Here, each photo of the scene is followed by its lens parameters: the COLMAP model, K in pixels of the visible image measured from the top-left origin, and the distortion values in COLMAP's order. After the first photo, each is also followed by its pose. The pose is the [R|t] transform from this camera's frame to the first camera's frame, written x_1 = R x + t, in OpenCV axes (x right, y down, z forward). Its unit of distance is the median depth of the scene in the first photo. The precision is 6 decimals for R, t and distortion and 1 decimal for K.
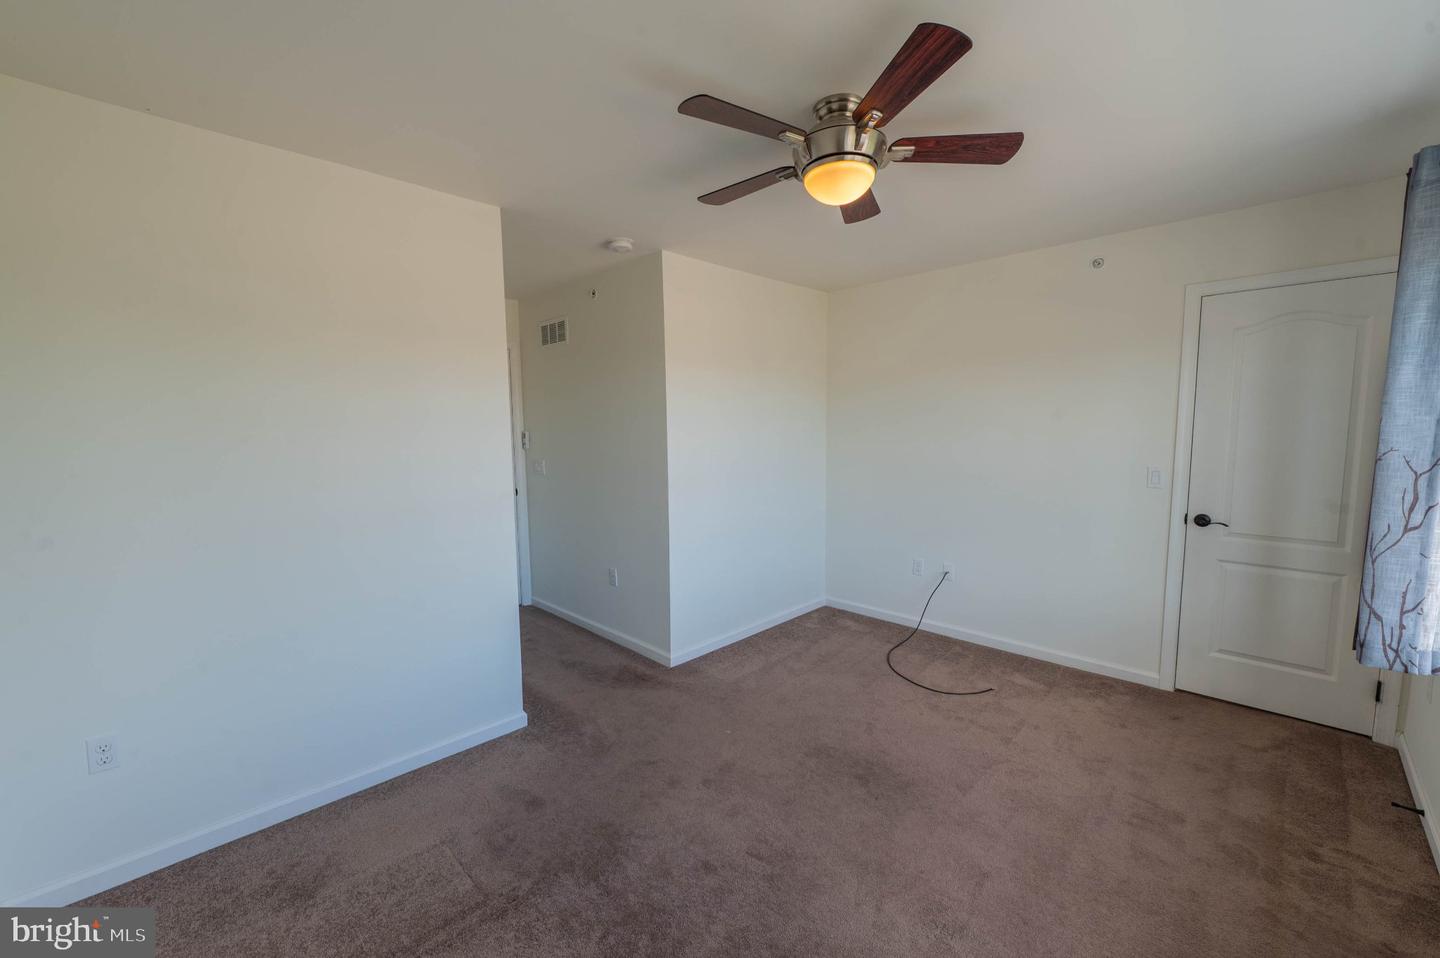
lens RADIAL K [[569.4, 0, 721.5], [0, 569.4, 480.9], [0, 0, 1]] dist [-0.011092, 0.000282]
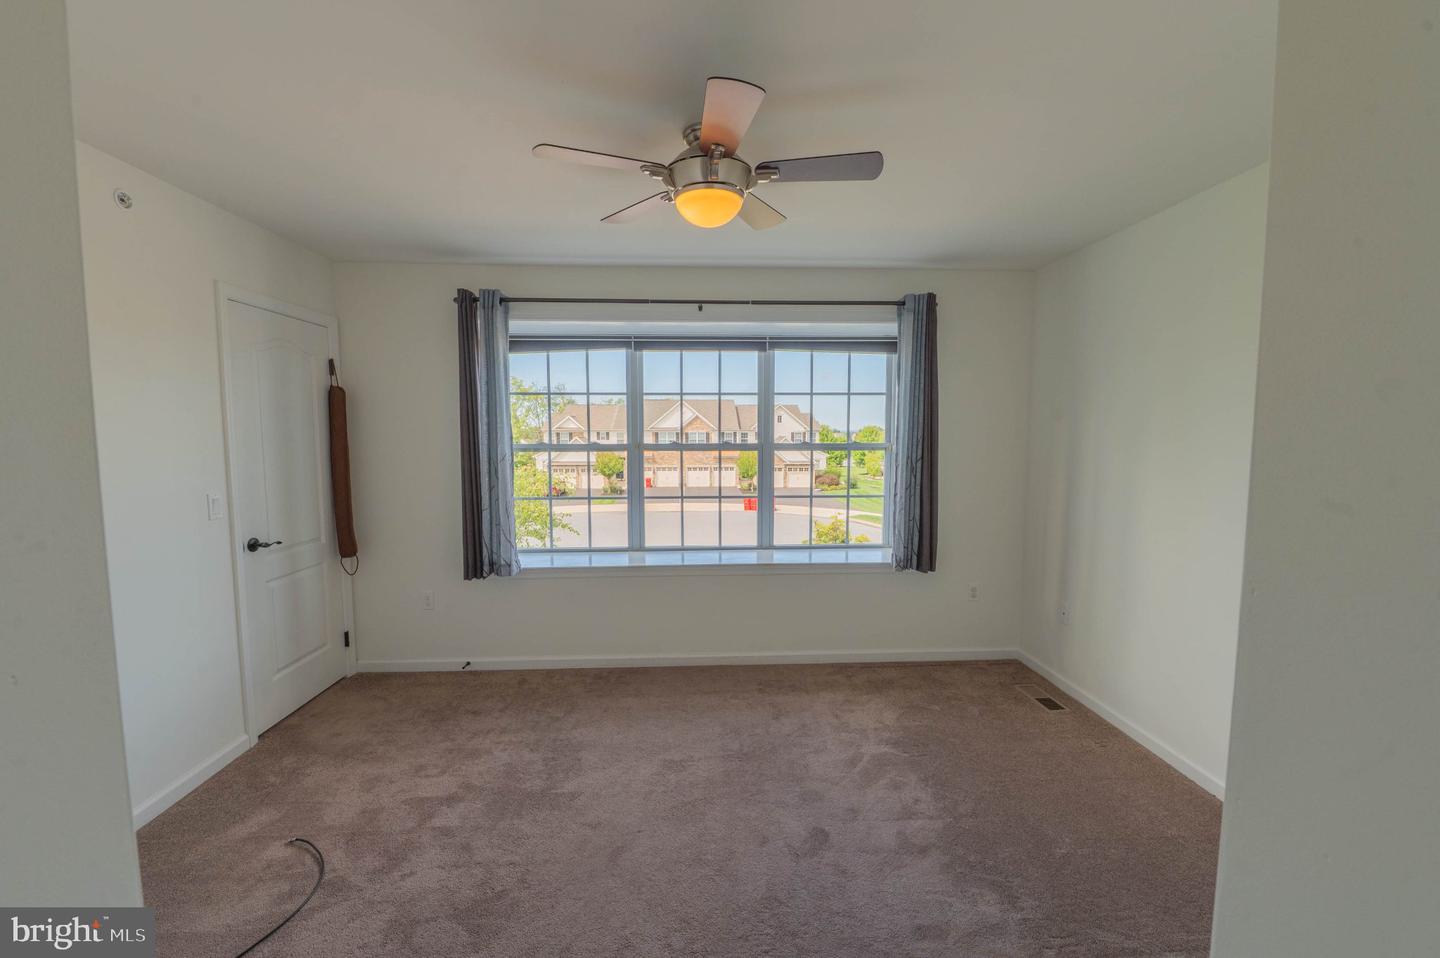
lens RADIAL K [[569.4, 0, 721.5], [0, 569.4, 480.9], [0, 0, 1]] dist [-0.011092, 0.000282]
pose [[-0.741226, -0.045881, 0.669686, -0.357378], [0.073787, 0.986046, 0.149224, -0.124148], [-0.667188, 0.160023, -0.727498, 1.217615]]
